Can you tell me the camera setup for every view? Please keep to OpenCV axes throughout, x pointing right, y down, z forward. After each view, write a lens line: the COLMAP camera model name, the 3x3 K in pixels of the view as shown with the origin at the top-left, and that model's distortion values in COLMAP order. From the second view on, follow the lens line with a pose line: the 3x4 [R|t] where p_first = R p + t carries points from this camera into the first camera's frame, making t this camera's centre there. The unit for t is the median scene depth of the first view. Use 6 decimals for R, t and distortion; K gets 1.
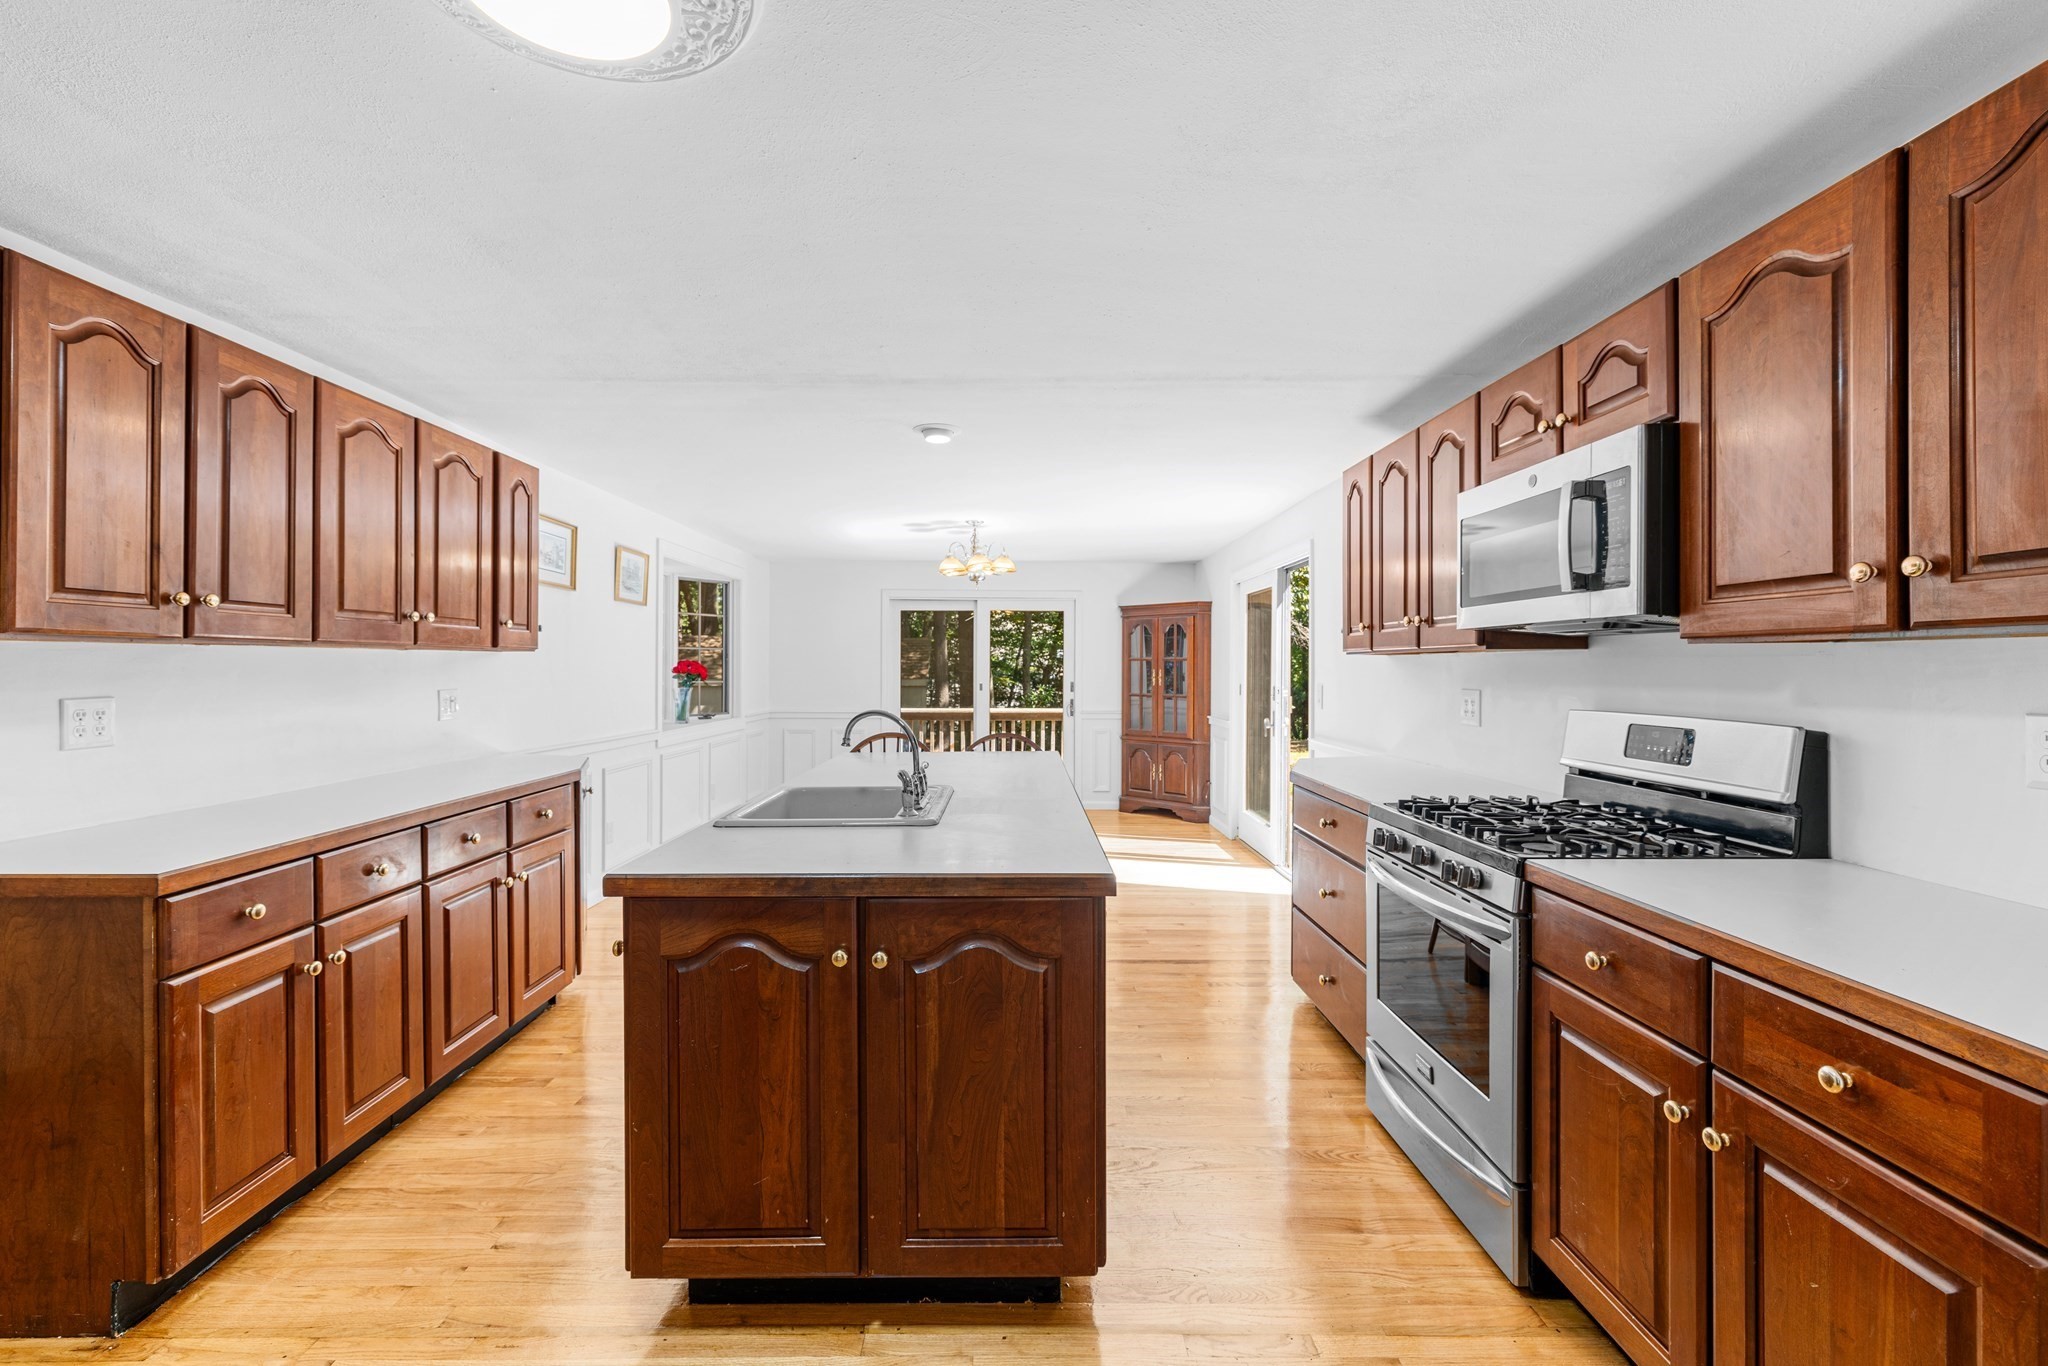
lens RADIAL K [[887.5, 0, 985.1], [0, 887.5, 667.1], [0, 0, 1]] dist [0.000422, 0.001556]
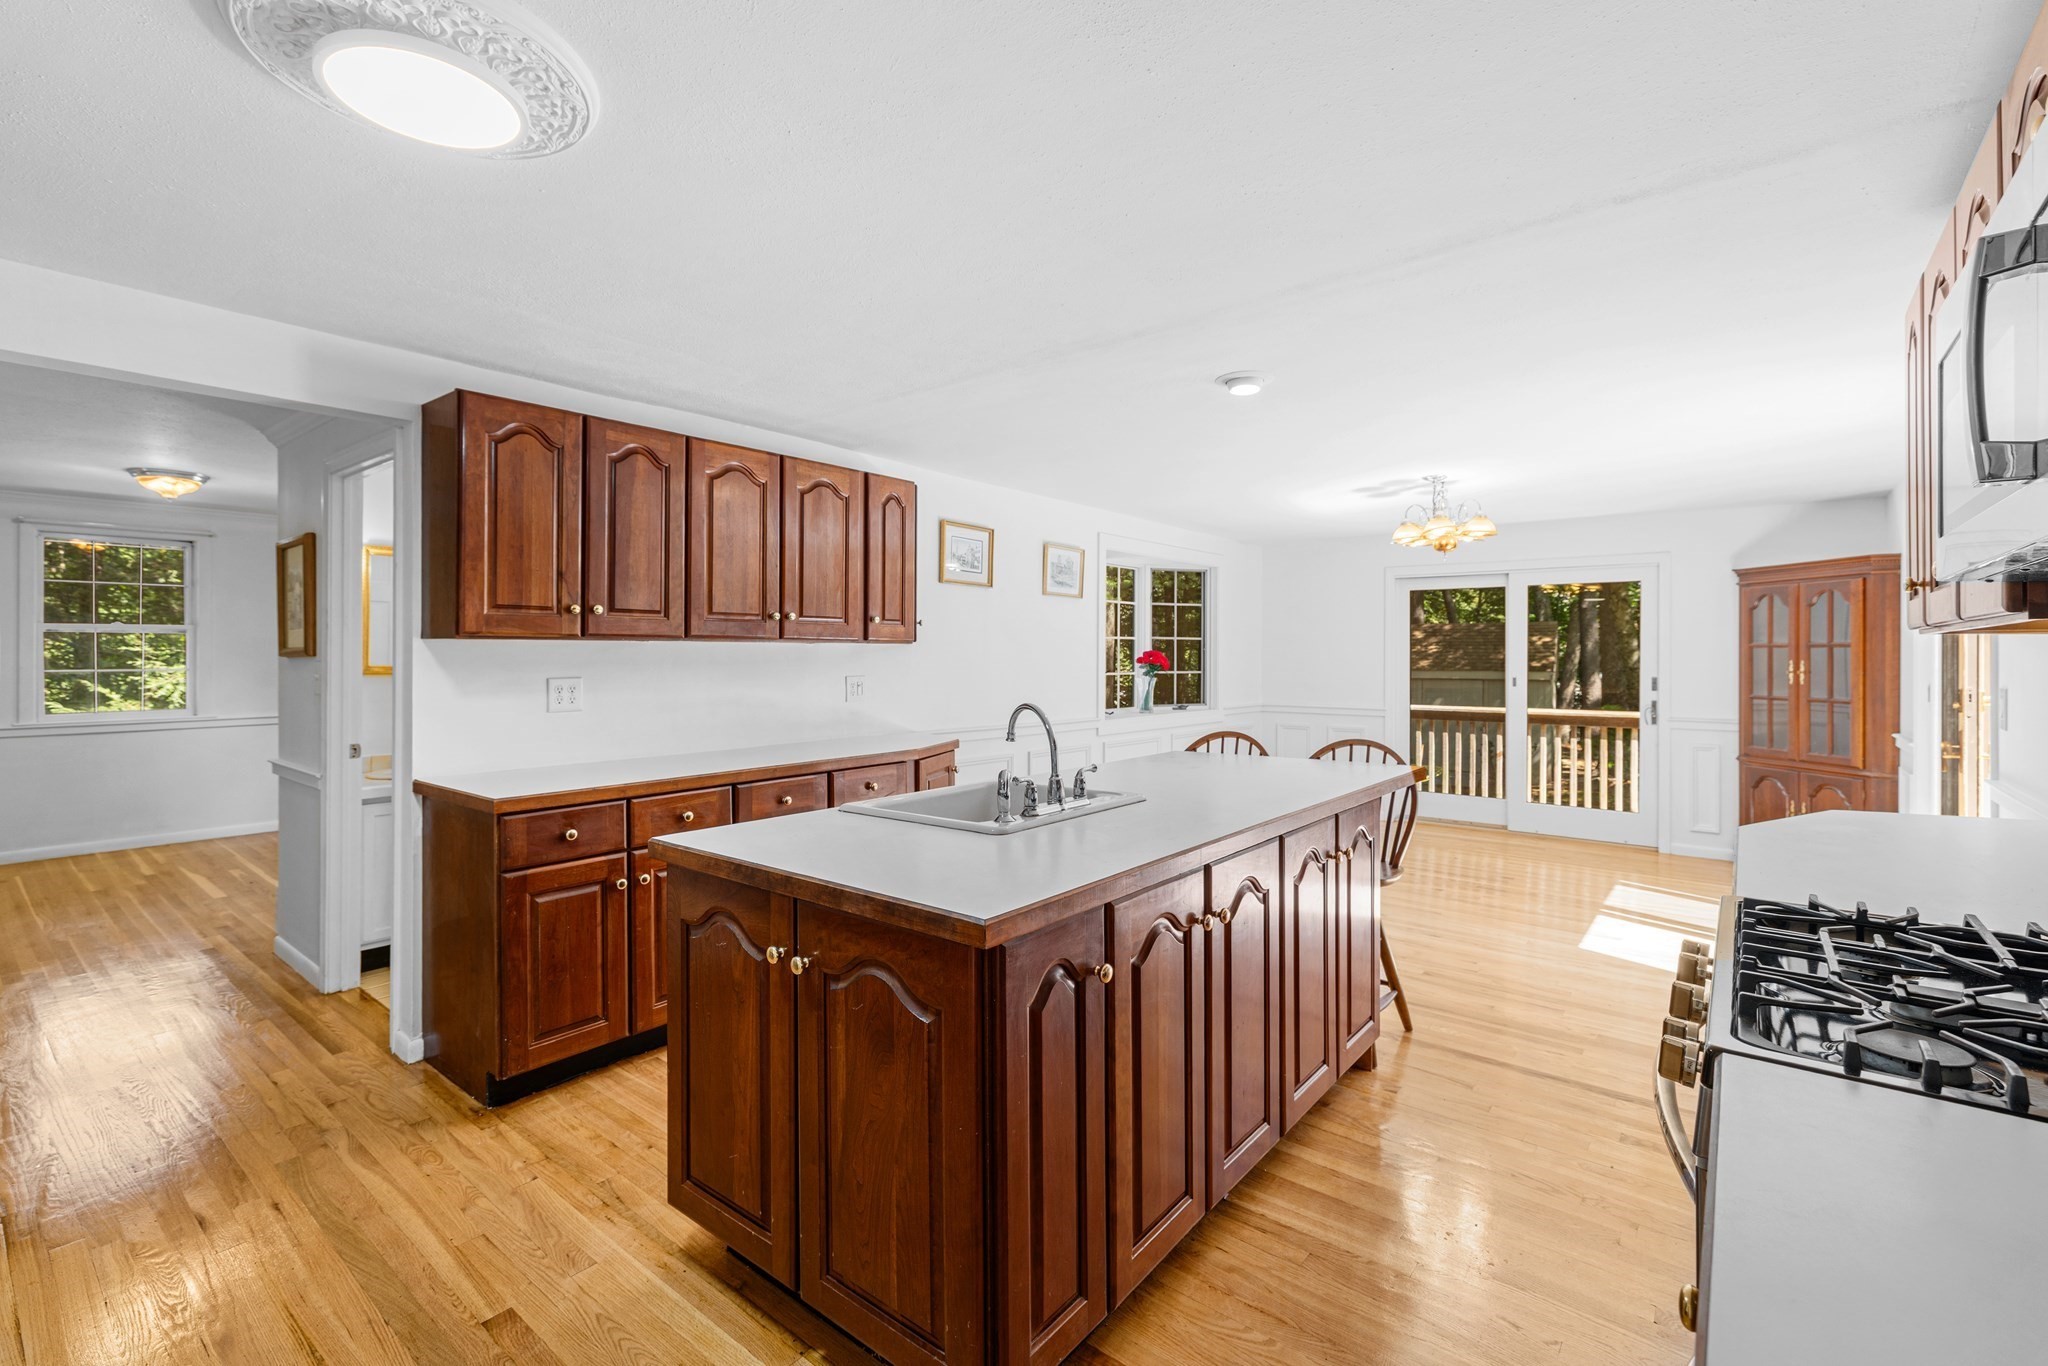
lens RADIAL K [[887.5, 0, 984.1], [0, 887.5, 656.1], [0, 0, 1]] dist [0.000422, 0.001556]
pose [[0.777245, -0.001673, -0.629195, 0.271764], [0.000598, 0.999998, -0.001920, 0.000905], [0.629197, 0.001116, 0.777245, 0.168174]]
